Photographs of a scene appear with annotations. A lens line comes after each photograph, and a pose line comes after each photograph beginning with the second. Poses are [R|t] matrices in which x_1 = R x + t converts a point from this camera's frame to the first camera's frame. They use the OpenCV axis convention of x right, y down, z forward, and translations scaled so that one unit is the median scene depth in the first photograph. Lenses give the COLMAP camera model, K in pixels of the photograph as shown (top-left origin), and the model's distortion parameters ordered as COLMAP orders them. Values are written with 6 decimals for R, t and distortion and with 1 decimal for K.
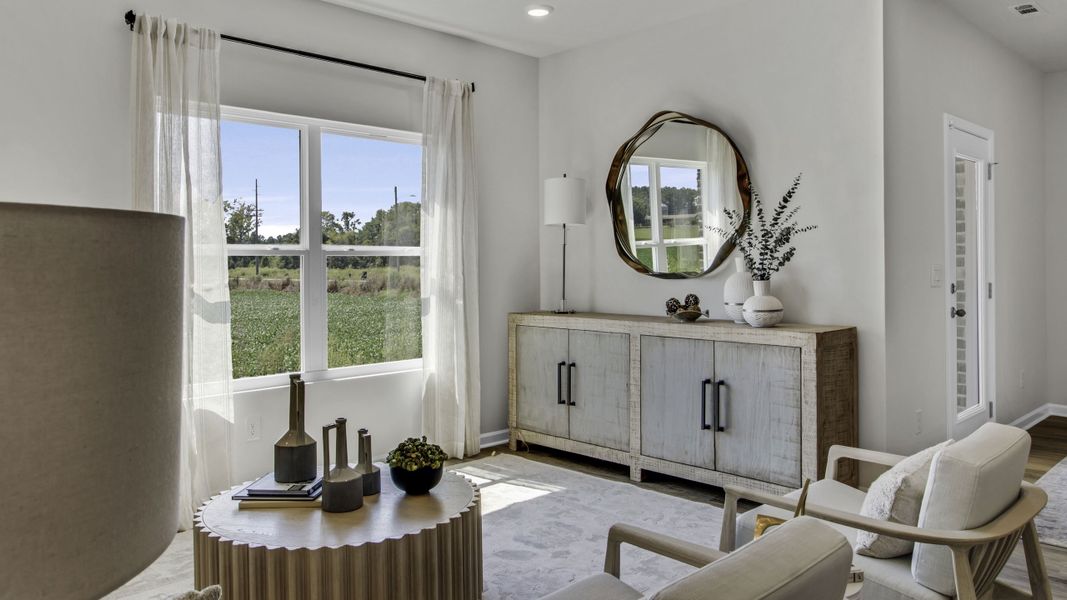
lens RADIAL K [[768.4, 0, 532.2], [0, 768.4, 263.3], [0, 0, 1]] dist [0.003923, 0.000961]
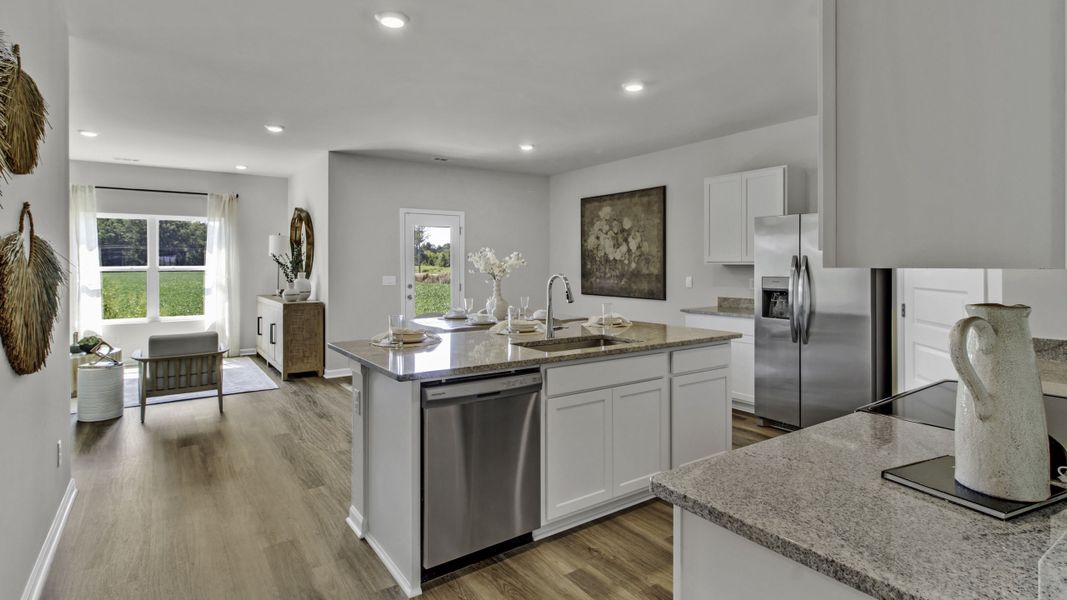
lens RADIAL K [[535.7, 0, 531.4], [0, 535.7, 264.0], [0, 0, 1]] dist [-0.001202, -0.000448]
pose [[0.985583, 0.004346, -0.169136, 1.144091], [-0.004280, 0.999991, 0.000756, -0.034747], [0.169137, -0.000021, 0.985593, -0.453234]]
